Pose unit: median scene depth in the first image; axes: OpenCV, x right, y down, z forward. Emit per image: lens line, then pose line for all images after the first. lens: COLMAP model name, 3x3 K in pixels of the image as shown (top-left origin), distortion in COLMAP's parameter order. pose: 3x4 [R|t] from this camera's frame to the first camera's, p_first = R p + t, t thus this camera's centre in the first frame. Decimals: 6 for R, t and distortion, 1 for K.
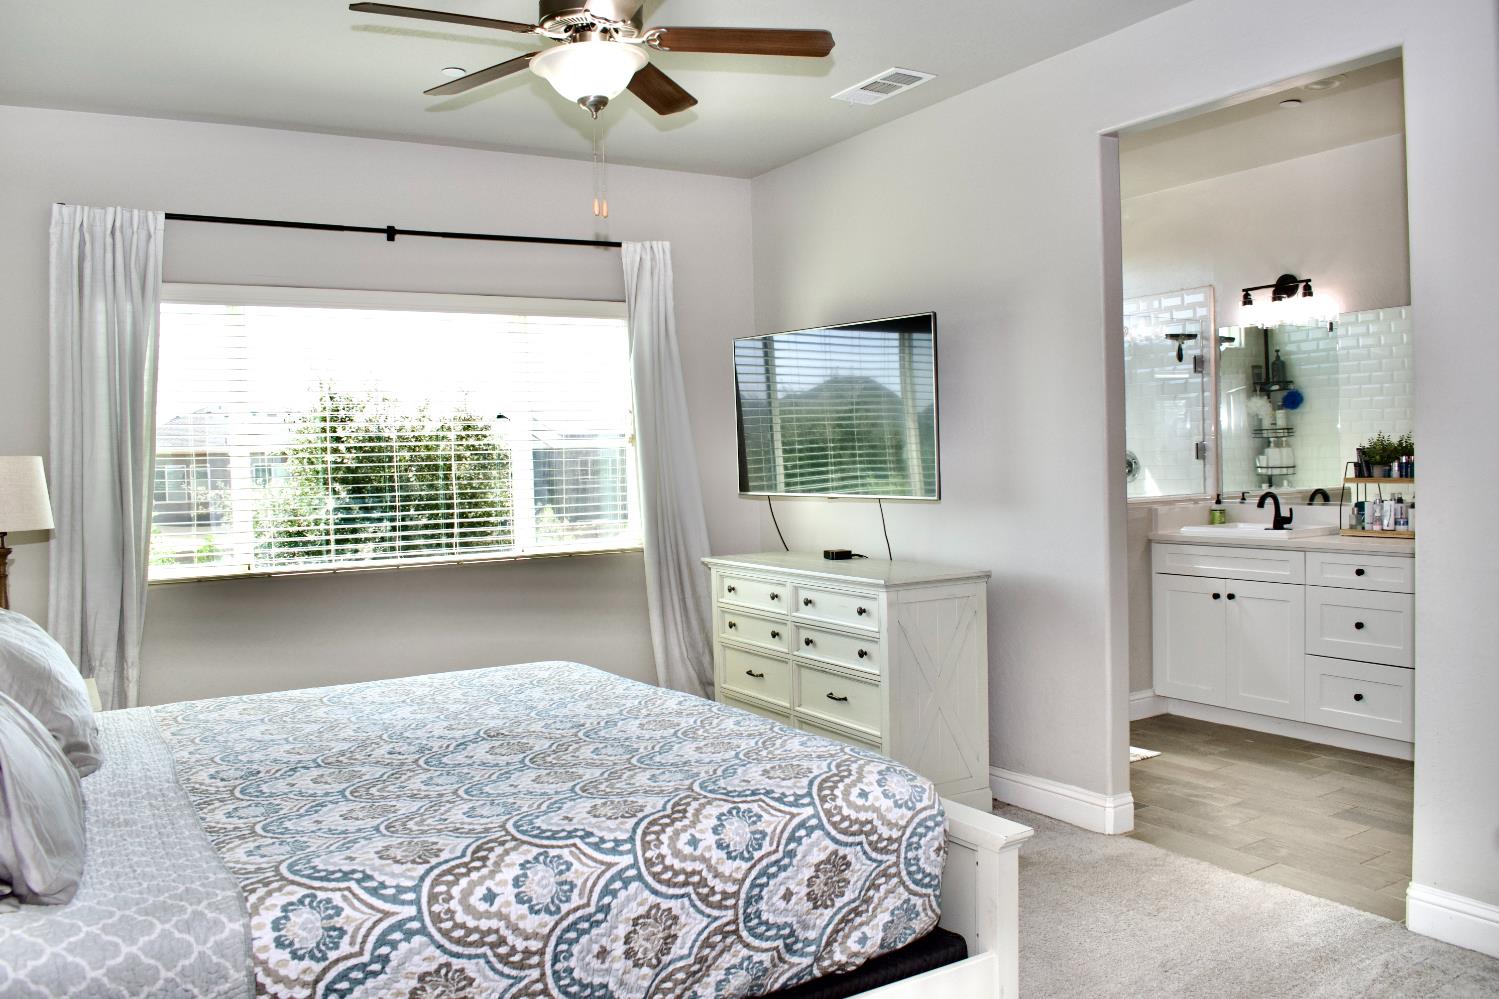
lens RADIAL K [[1193.6, 0, 750.9], [0, 1193.6, 501.7], [0, 0, 1]] dist [-0.006994, -0.002109]
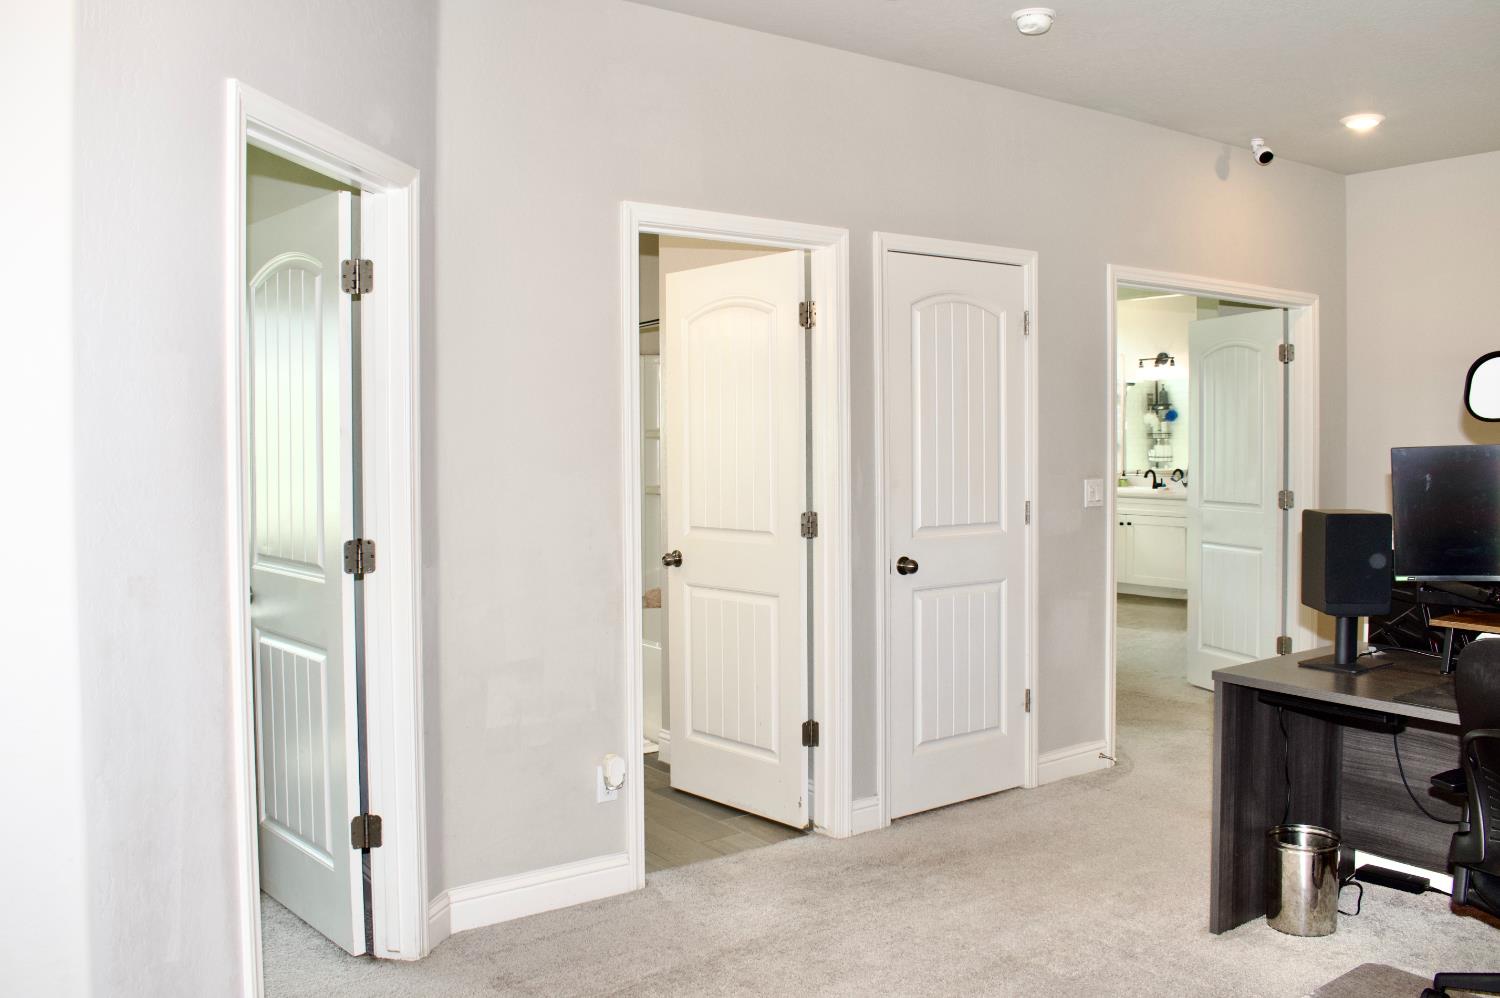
lens RADIAL K [[1194.4, 0, 750.6], [0, 1194.4, 490.4], [0, 0, 1]] dist [-0.006994, -0.002109]
pose [[0.997701, 0.018940, 0.065072, -0.218917], [-0.019175, 0.999812, 0.002993, 0.022238], [-0.065003, -0.004233, 0.997876, -0.580852]]
